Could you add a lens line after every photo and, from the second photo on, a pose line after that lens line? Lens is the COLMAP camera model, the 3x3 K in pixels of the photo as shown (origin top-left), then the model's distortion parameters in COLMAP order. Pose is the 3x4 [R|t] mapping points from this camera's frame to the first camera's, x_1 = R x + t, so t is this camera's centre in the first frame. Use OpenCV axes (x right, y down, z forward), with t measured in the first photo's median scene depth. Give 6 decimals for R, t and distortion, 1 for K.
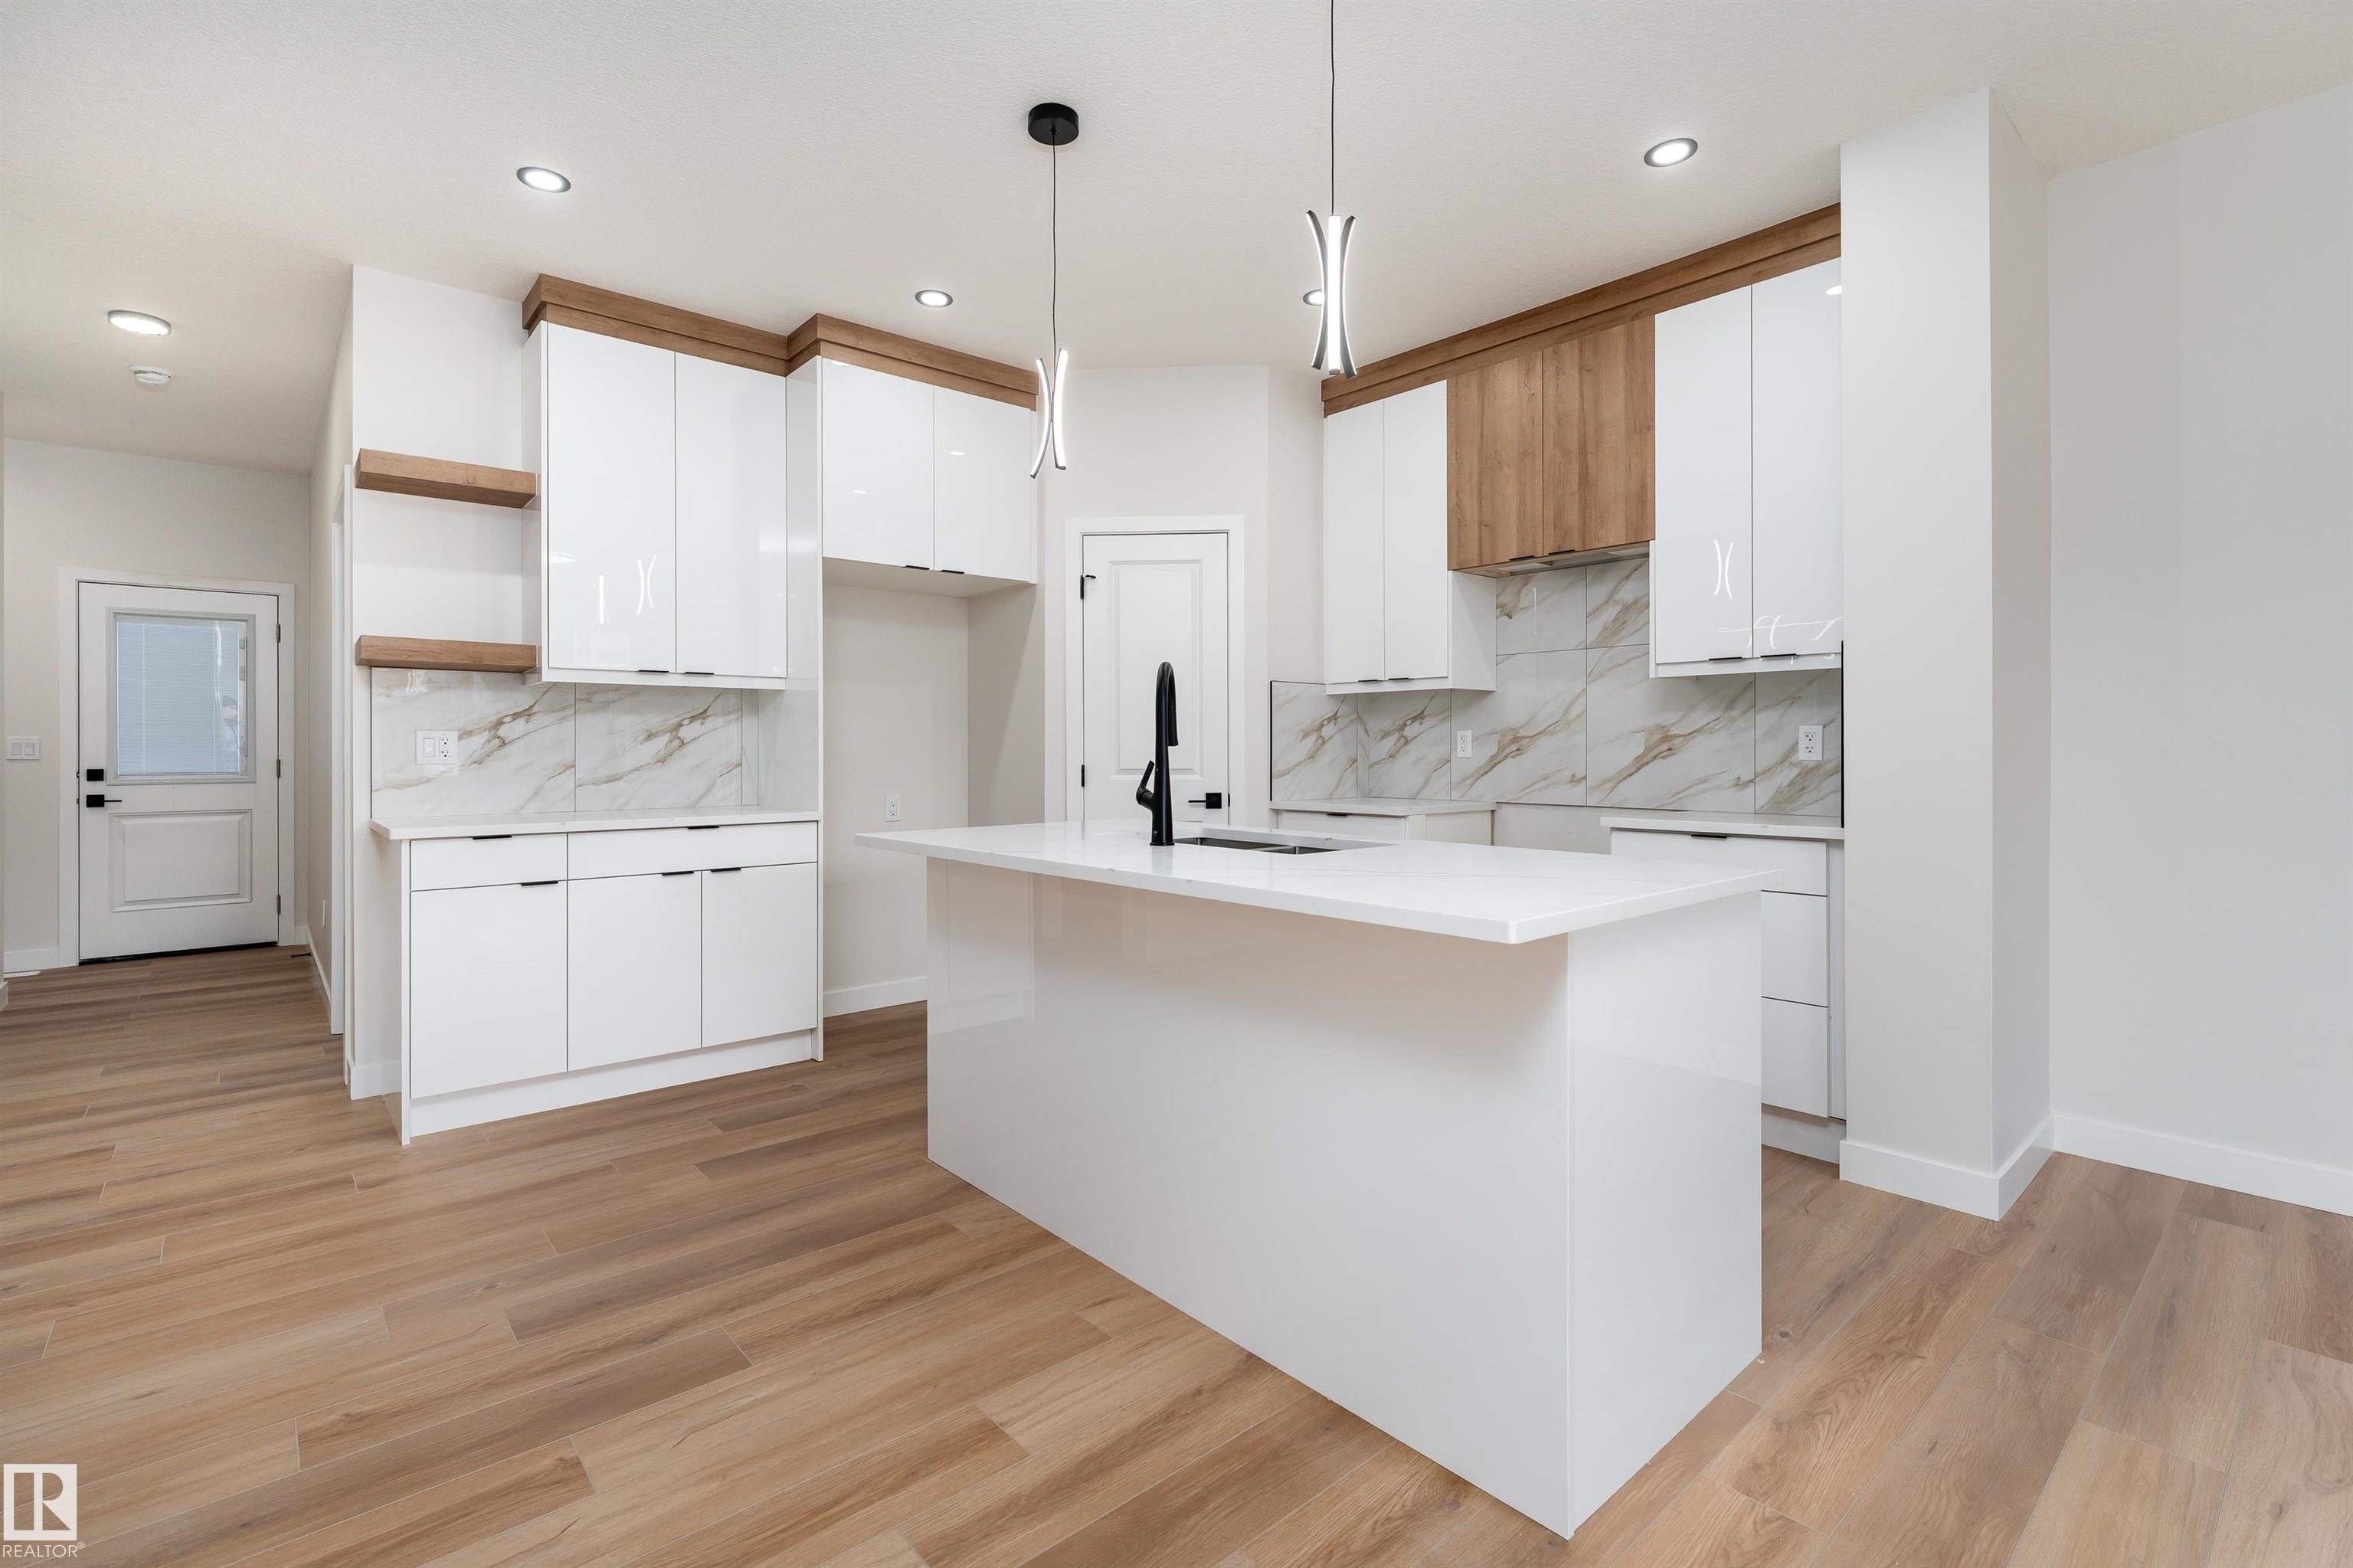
lens RADIAL K [[1059.2, 0, 1169.8], [0, 1059.2, 747.0], [0, 0, 1]] dist [0.001892, 0.000063]
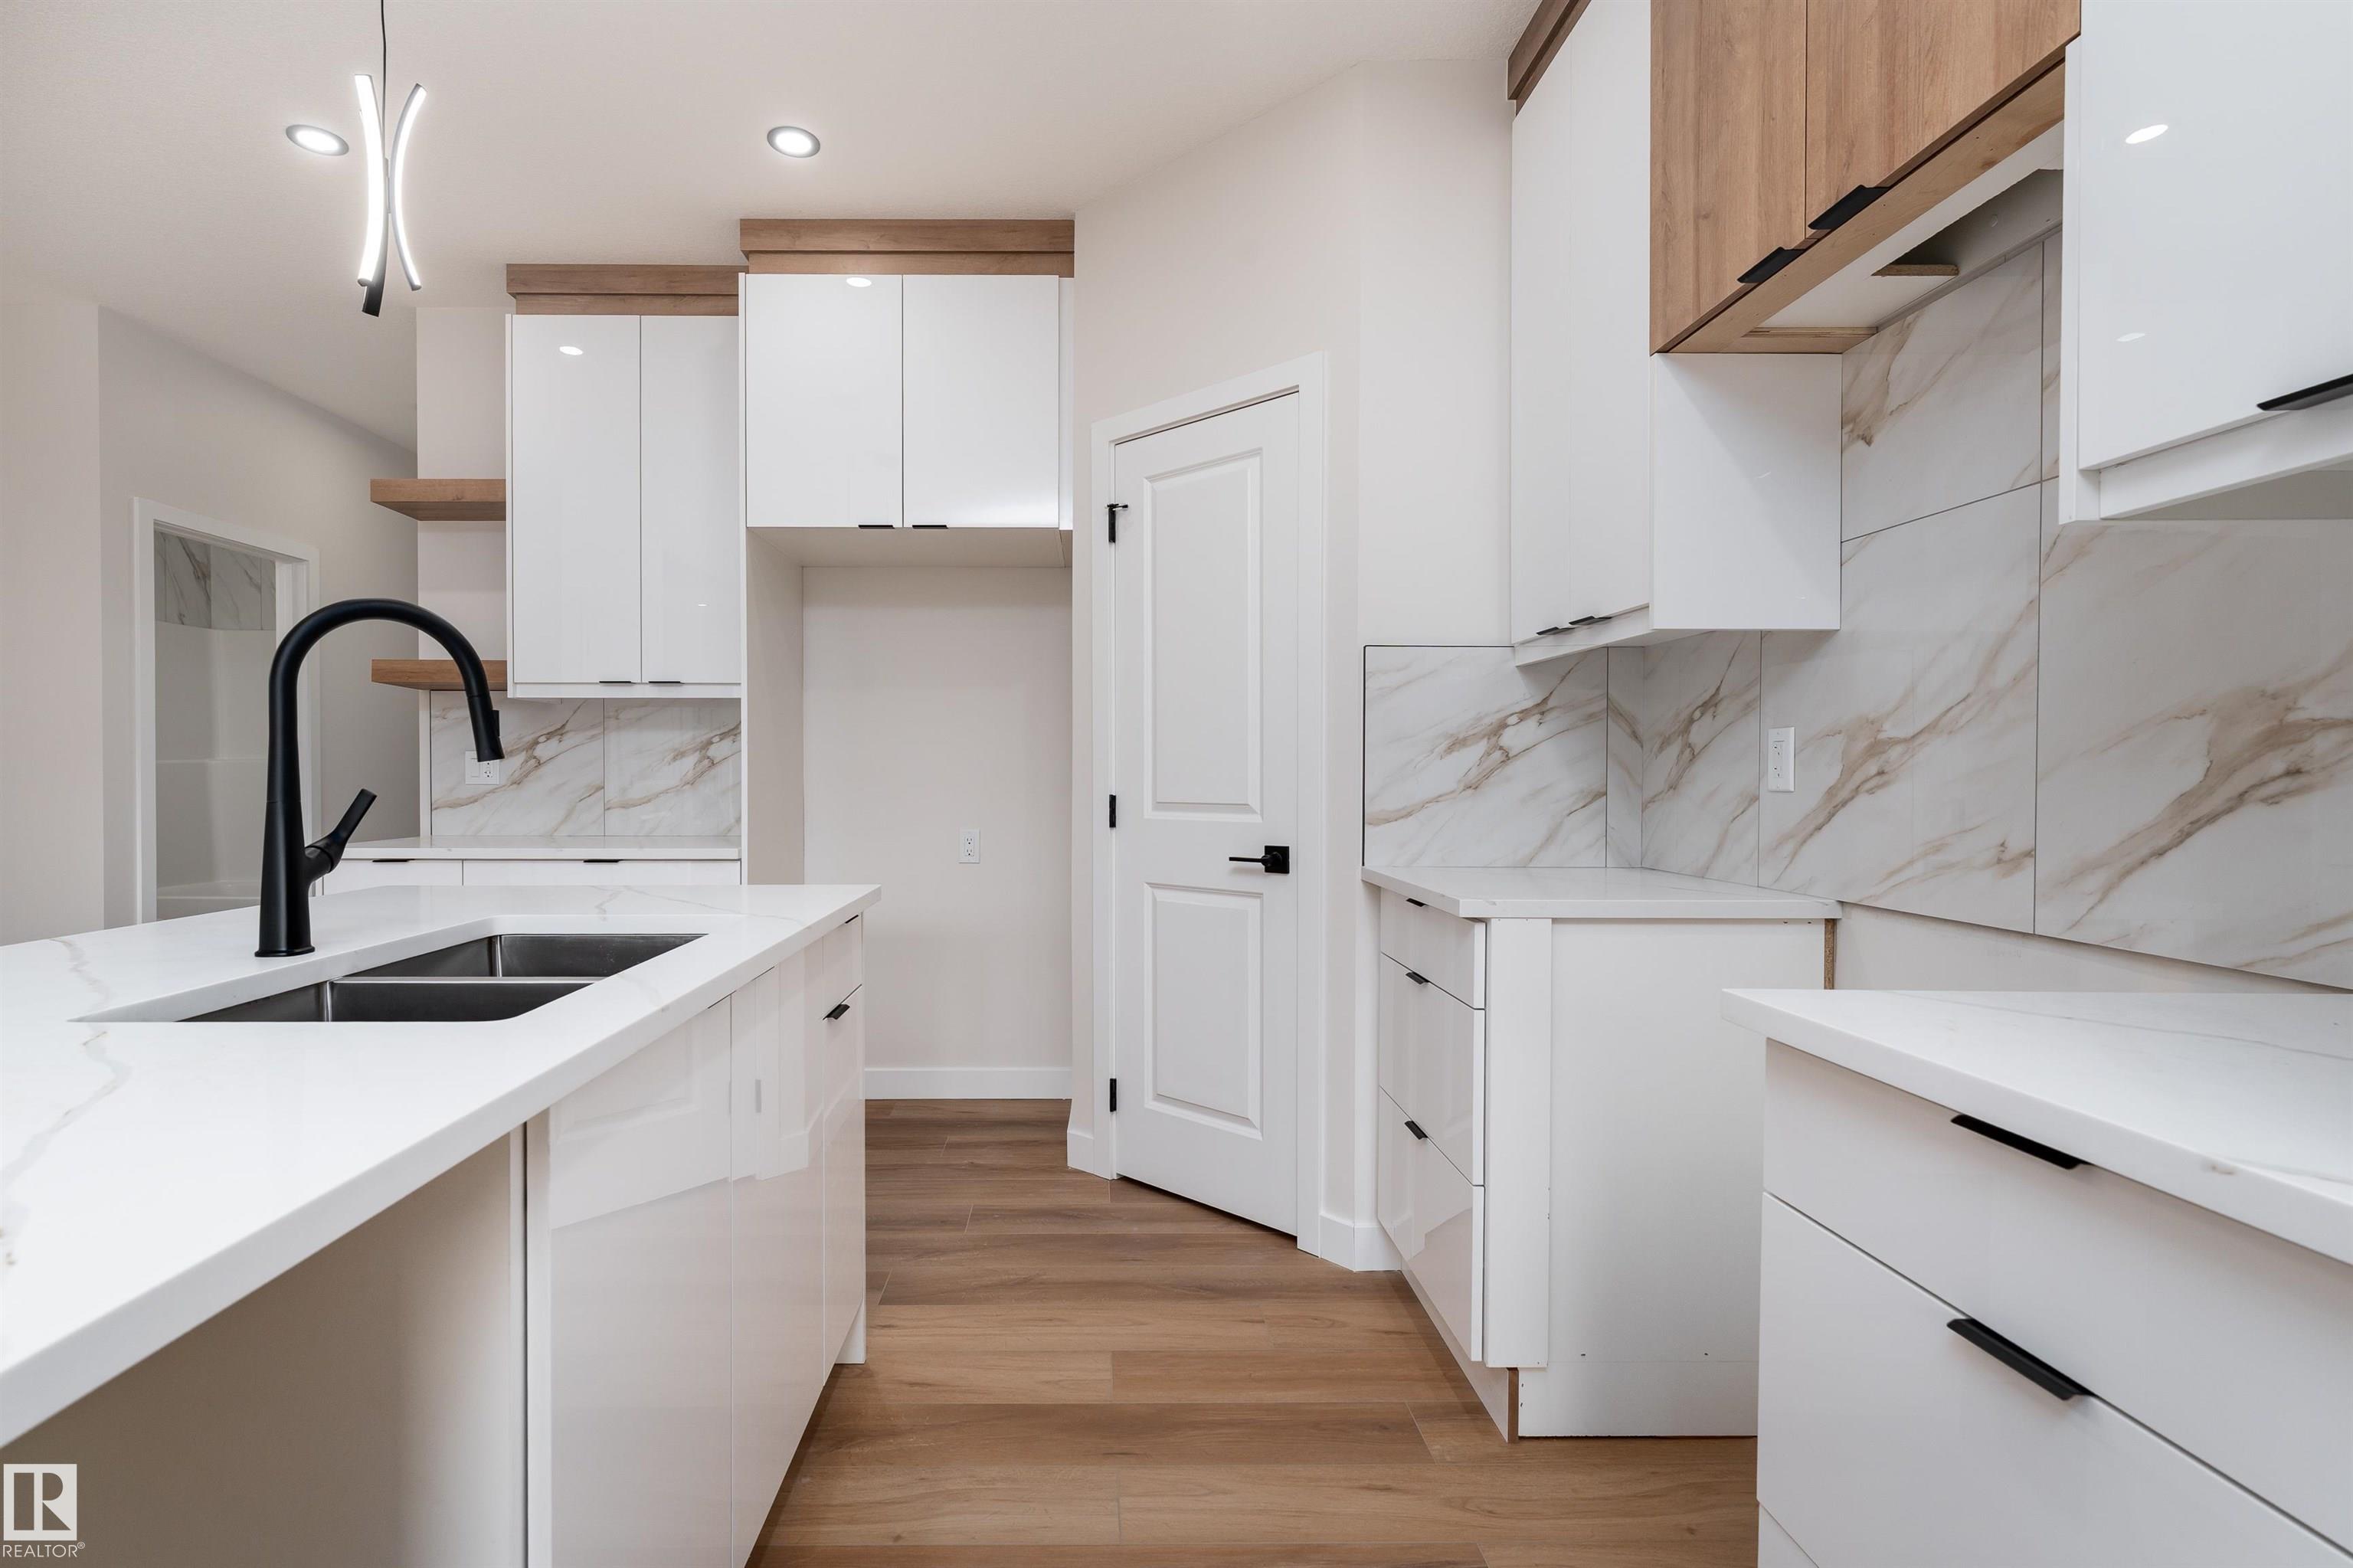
lens RADIAL K [[1099.8, 0, 1101.9], [0, 1099.8, 786.9], [0, 0, 1]] dist [0.001302, 0.000008]
pose [[0.758713, 0.010678, -0.651337, 0.425068], [-0.001499, 0.999892, 0.014646, 0.002279], [0.651423, -0.010136, 0.758647, 0.565042]]
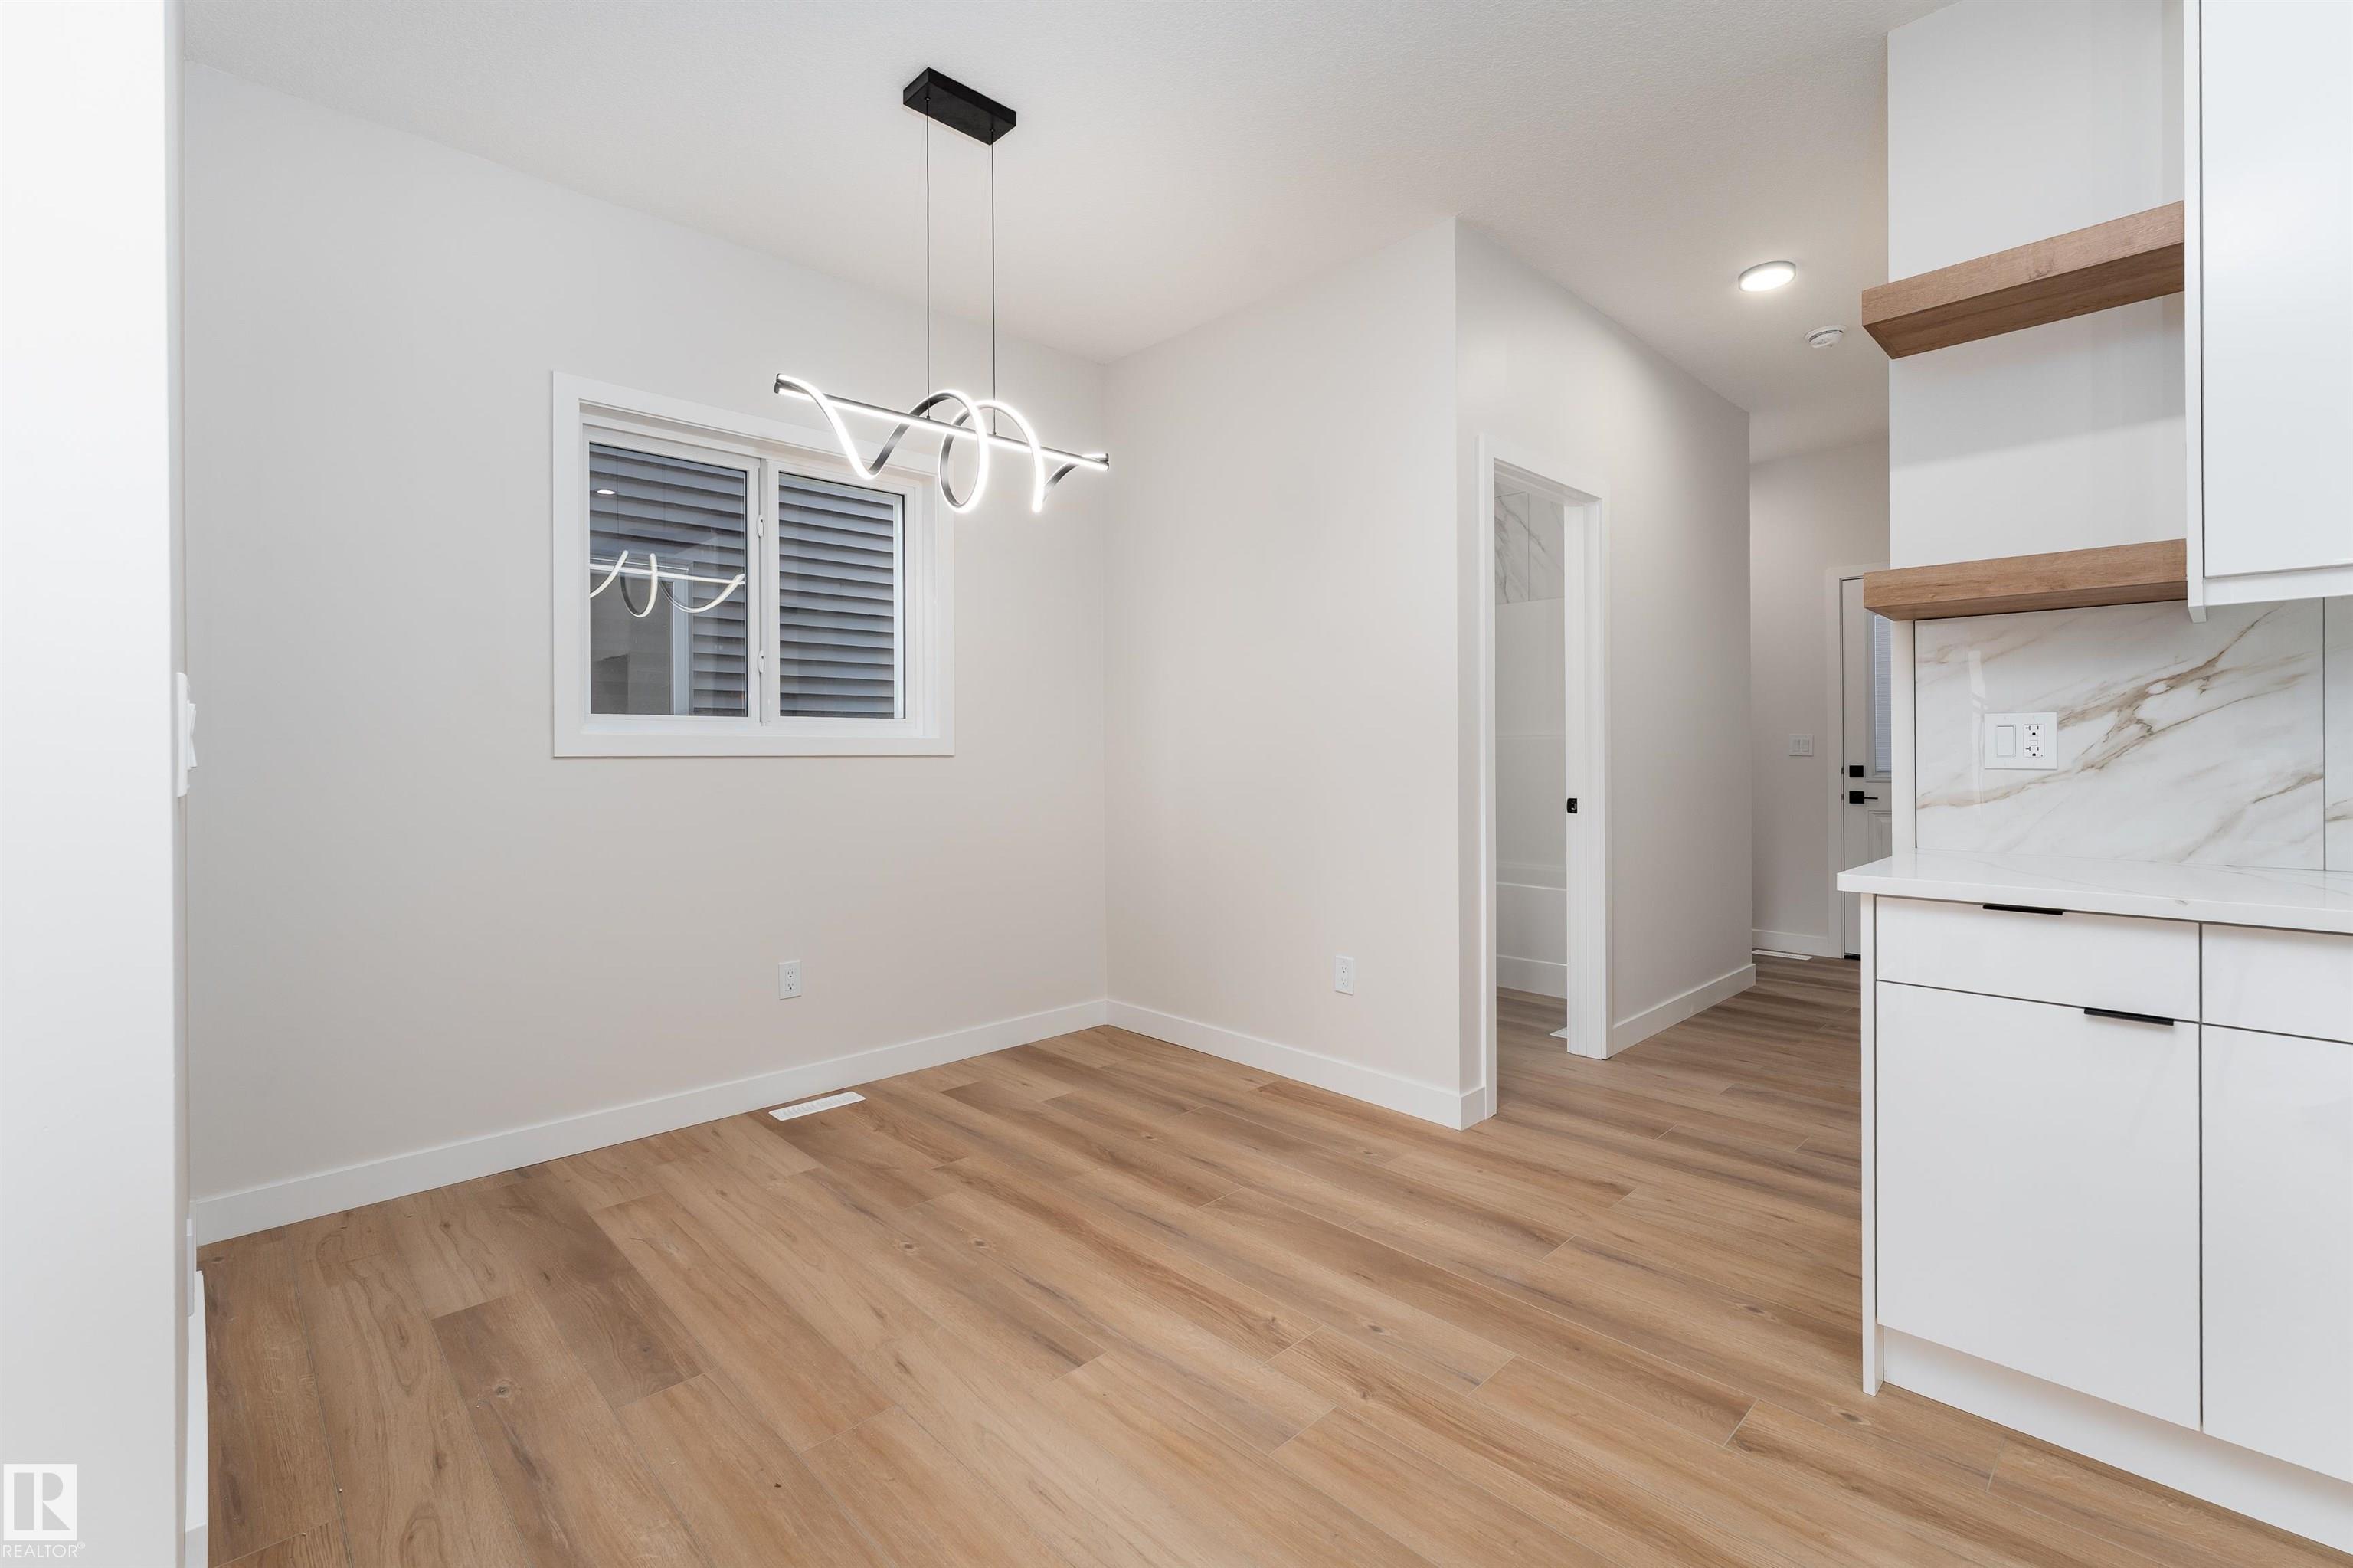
lens RADIAL K [[1022.6, 0, 1175.5], [0, 1022.6, 749.6], [0, 0, 1]] dist [-0.001366, -0.000360]
pose [[0.049669, 0.000193, -0.998766, -0.126909], [0.006612, 0.999978, 0.000523, 0.001902], [0.998744, -0.006630, 0.049667, 0.469336]]
